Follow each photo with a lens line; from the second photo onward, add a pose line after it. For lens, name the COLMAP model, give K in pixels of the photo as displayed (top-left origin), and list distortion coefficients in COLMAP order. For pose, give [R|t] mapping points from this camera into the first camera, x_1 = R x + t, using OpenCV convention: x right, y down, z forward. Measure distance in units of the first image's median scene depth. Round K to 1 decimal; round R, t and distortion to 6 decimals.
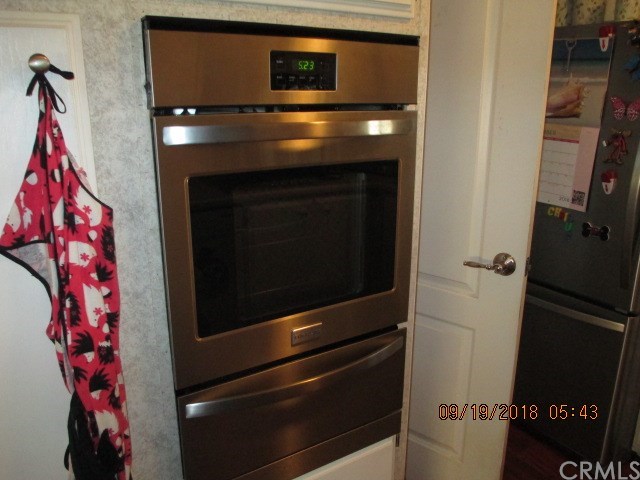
lens RADIAL K [[516.8, 0, 322.4], [0, 516.8, 223.6], [0, 0, 1]] dist [-0.079946, 0.012591]
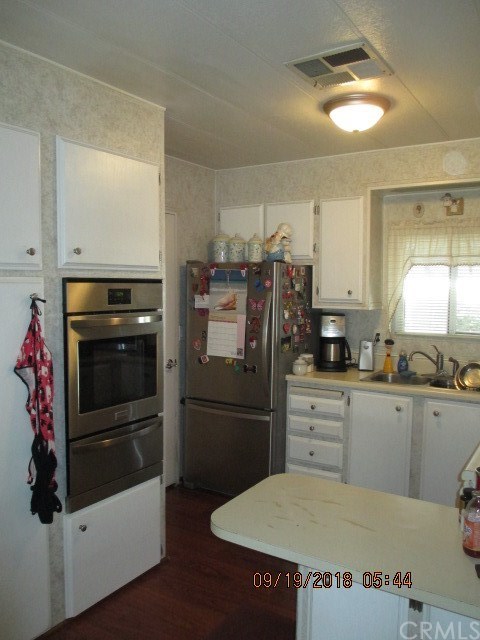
lens RADIAL K [[516.8, 0, 240.0], [0, 516.8, 320.0], [0, 0, 1]] dist [-0.079946, 0.012591]
pose [[0.910258, -0.029467, 0.412992, -0.325950], [0.103494, 0.981994, -0.158042, 0.158254], [-0.400898, 0.186601, 0.896917, -0.858518]]
